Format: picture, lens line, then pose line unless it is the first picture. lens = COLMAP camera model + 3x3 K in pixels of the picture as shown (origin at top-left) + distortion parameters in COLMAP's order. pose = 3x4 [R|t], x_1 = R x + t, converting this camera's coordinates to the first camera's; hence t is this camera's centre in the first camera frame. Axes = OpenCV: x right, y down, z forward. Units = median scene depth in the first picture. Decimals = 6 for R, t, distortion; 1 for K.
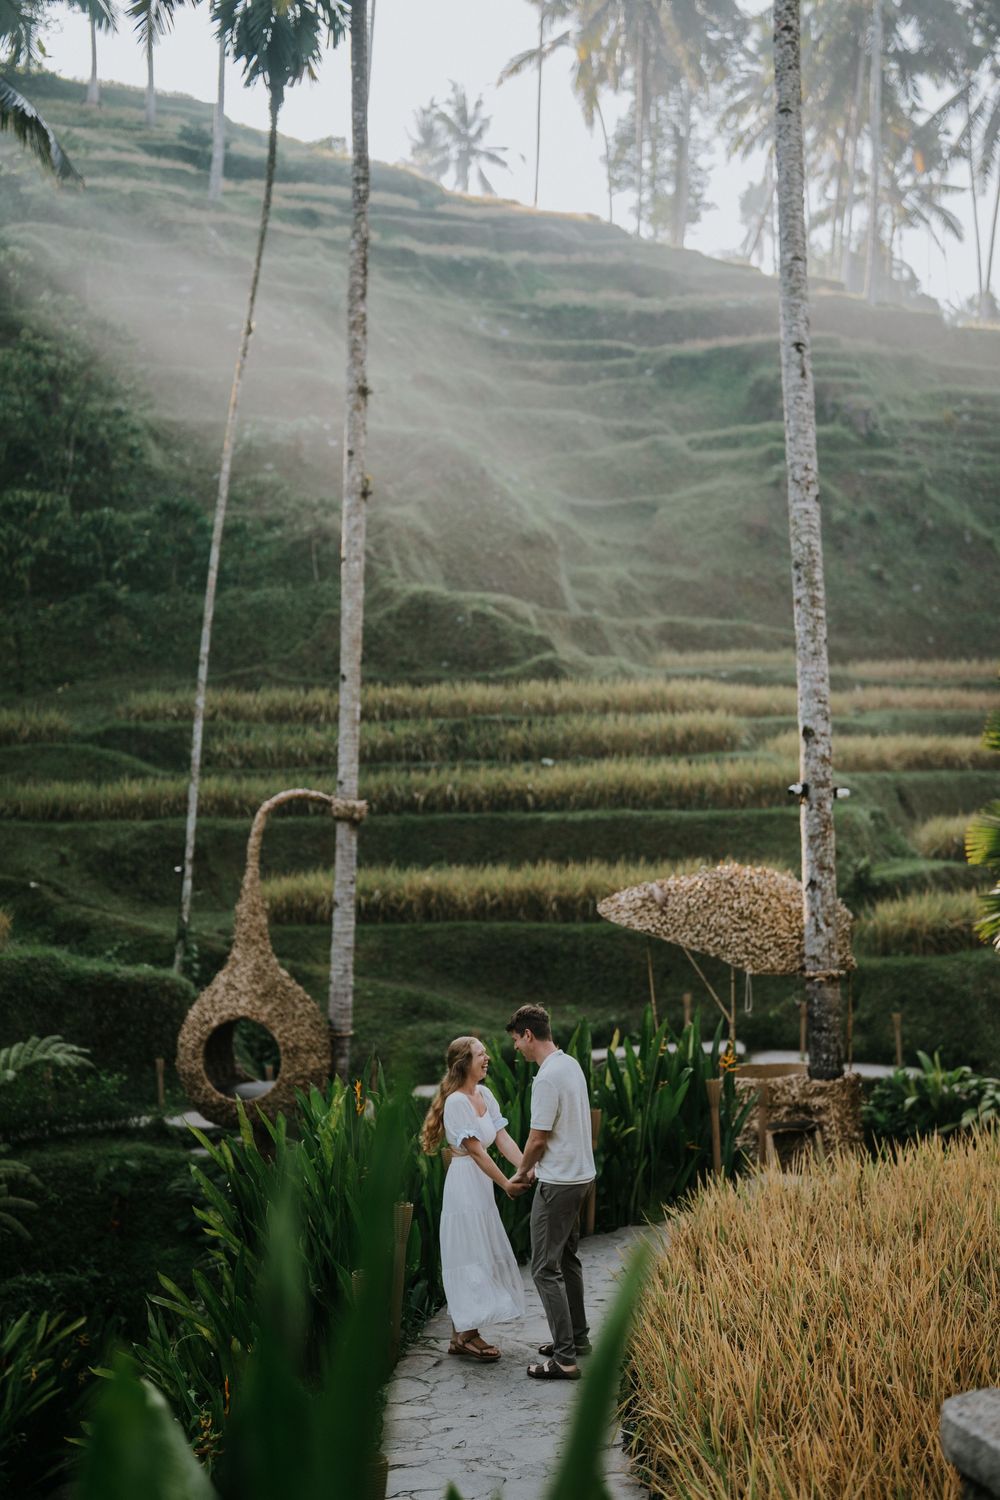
lens RADIAL K [[2064.8, 0, 494.6], [0, 2064.8, 770.2], [0, 0, 1]] dist [-0.154060, 0.986773]
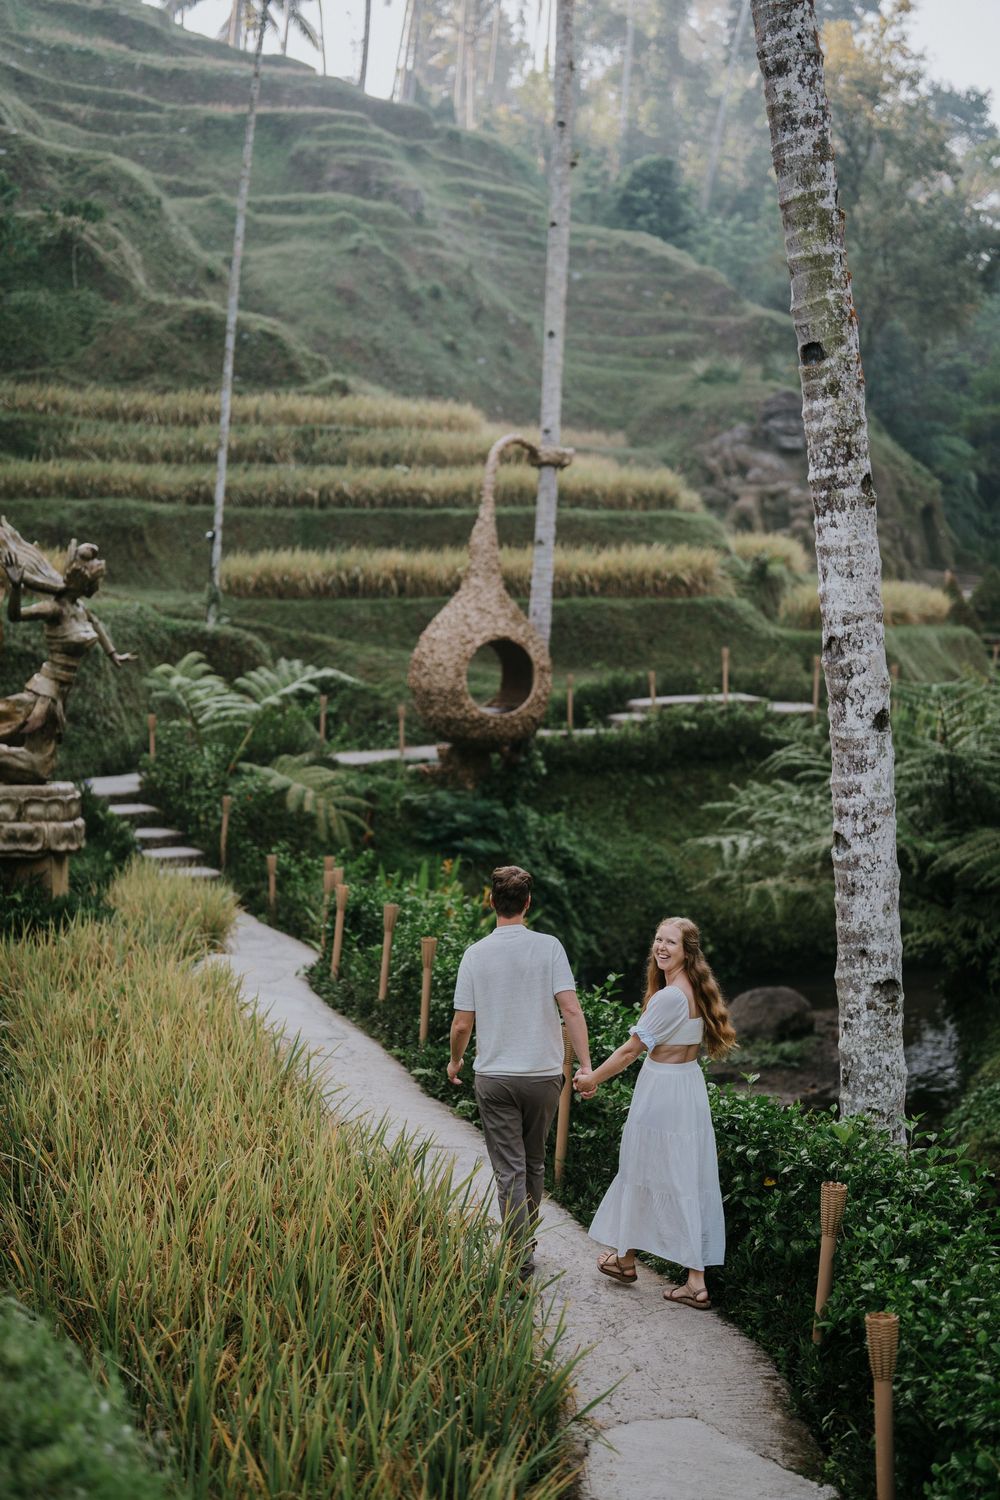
lens RADIAL K [[2064.8, 0, 494.6], [0, 2064.8, 770.2], [0, 0, 1]] dist [-0.154060, 0.986773]
pose [[0.904277, -0.006403, 0.426897, -0.249974], [-0.027066, 0.997017, 0.072287, 0.047194], [-0.426087, -0.076922, 0.901406, 0.008211]]
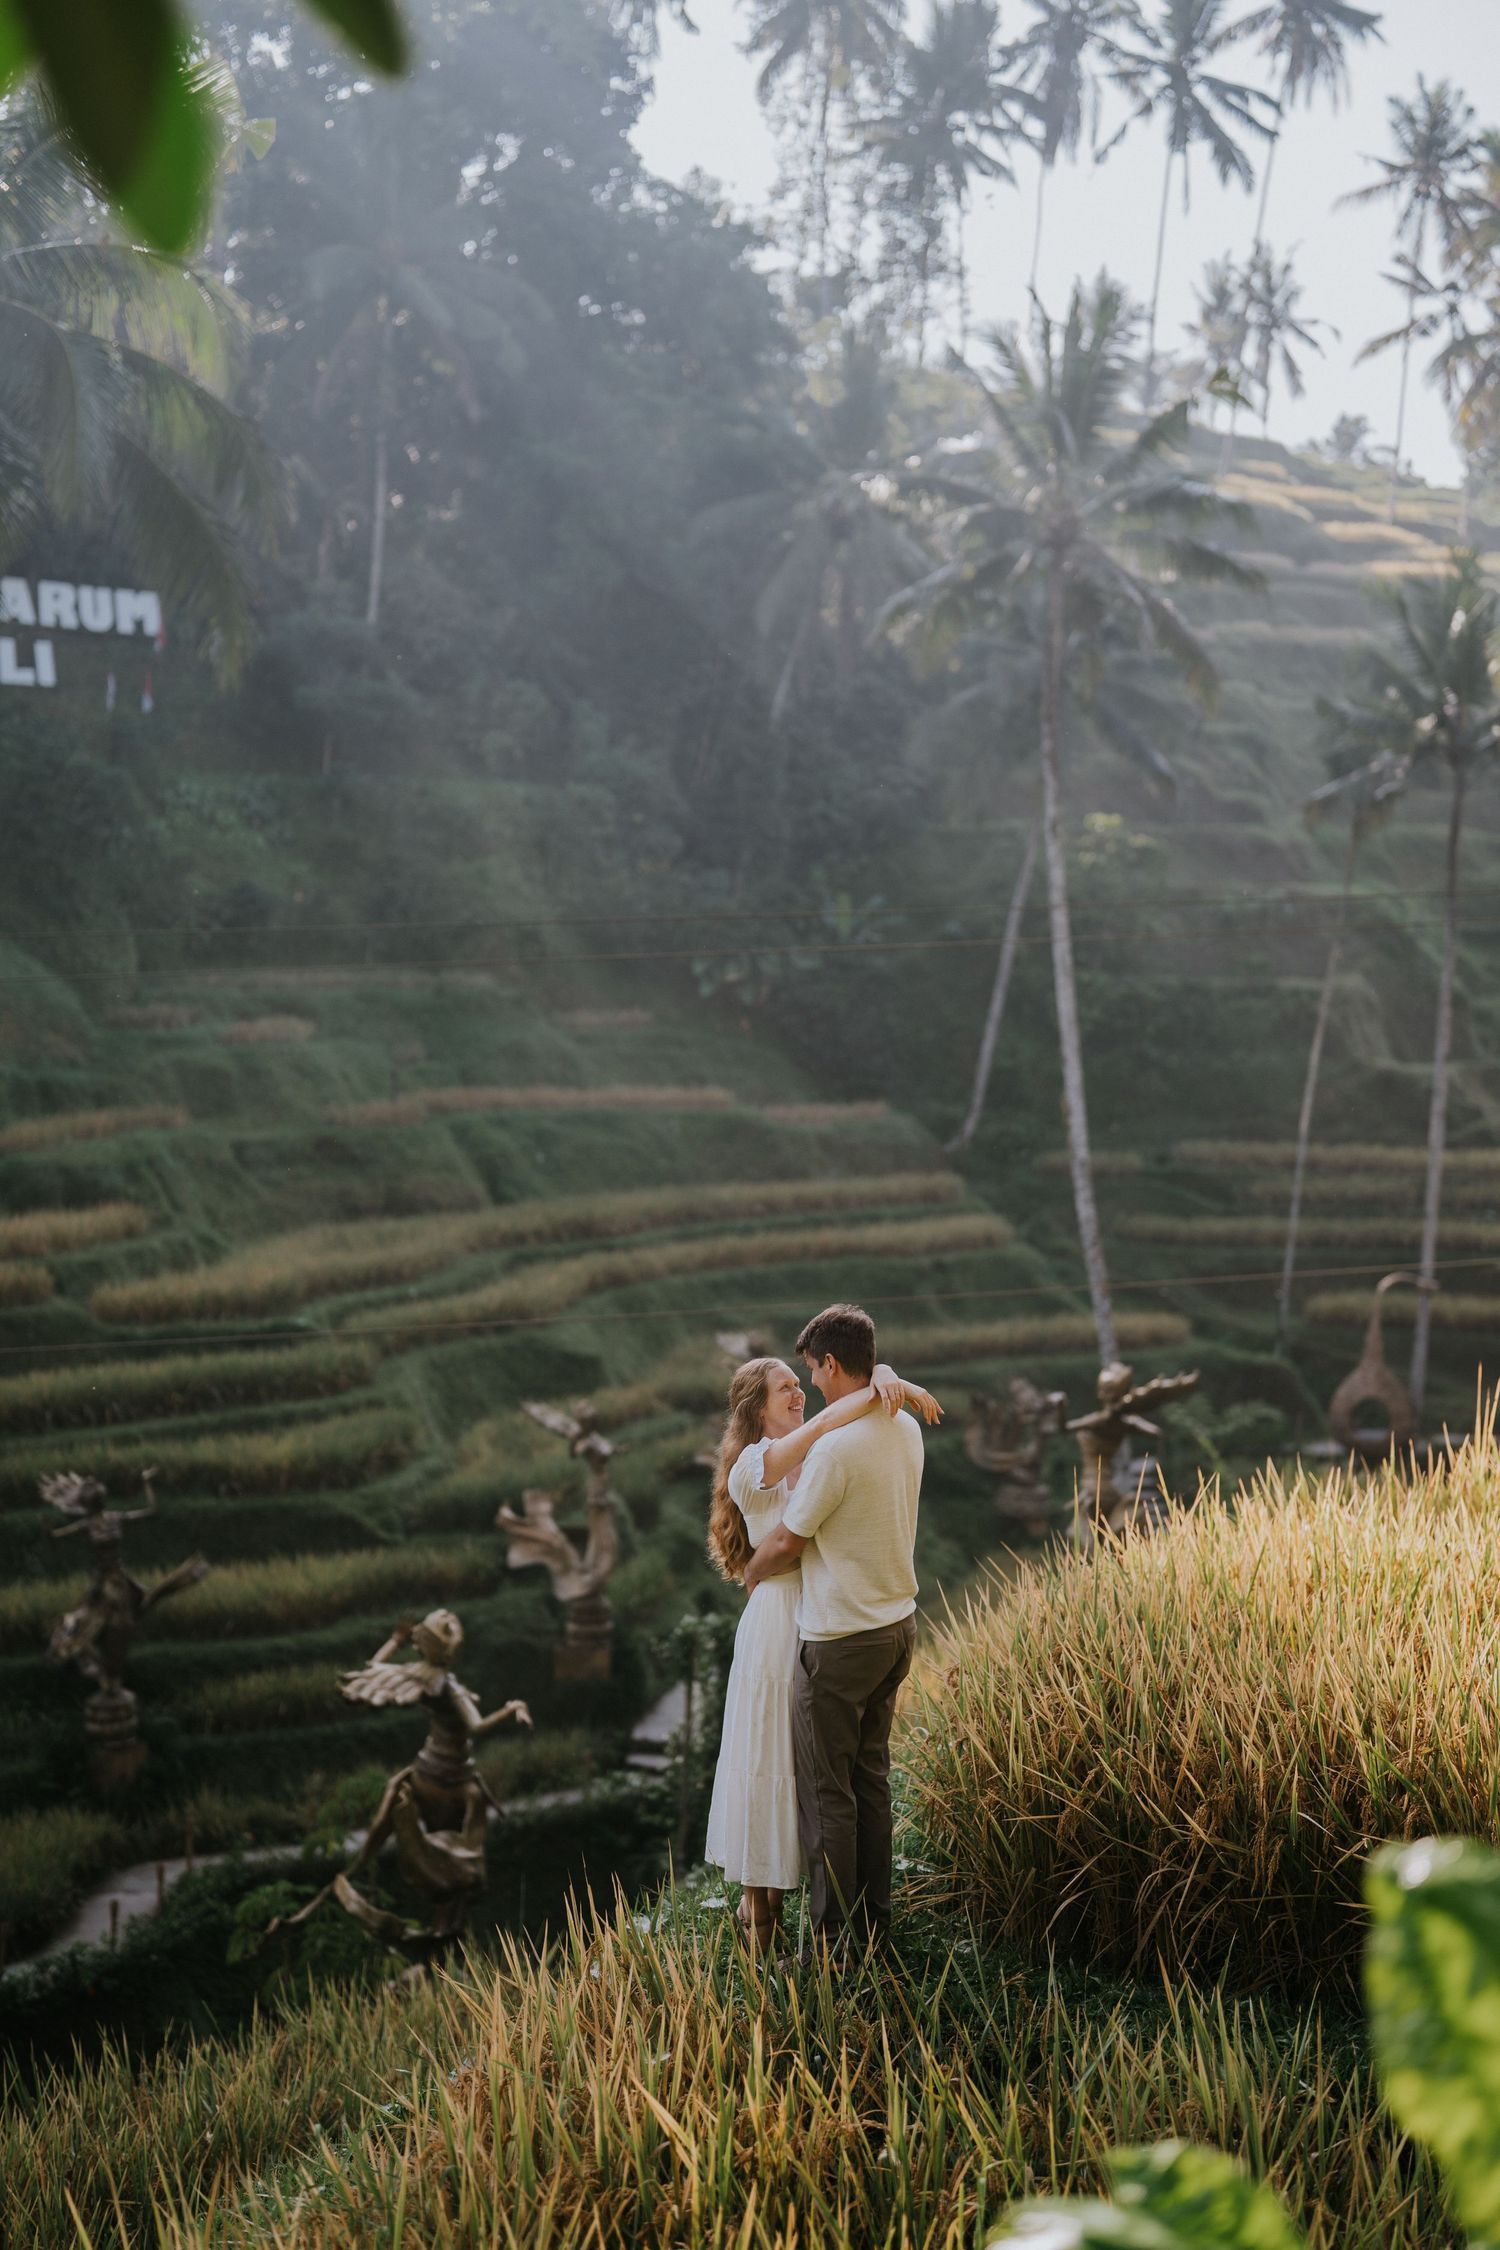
lens RADIAL K [[3078.1, 0, 761.6], [0, 3078.1, 1135.2], [0, 0, 1]] dist [-0.149095, 0.987878]
pose [[0.992426, 0.047548, -0.113268, -0.157928], [-0.039072, 0.996349, 0.075909, -0.133212], [0.116464, -0.070908, 0.990660, -0.785994]]
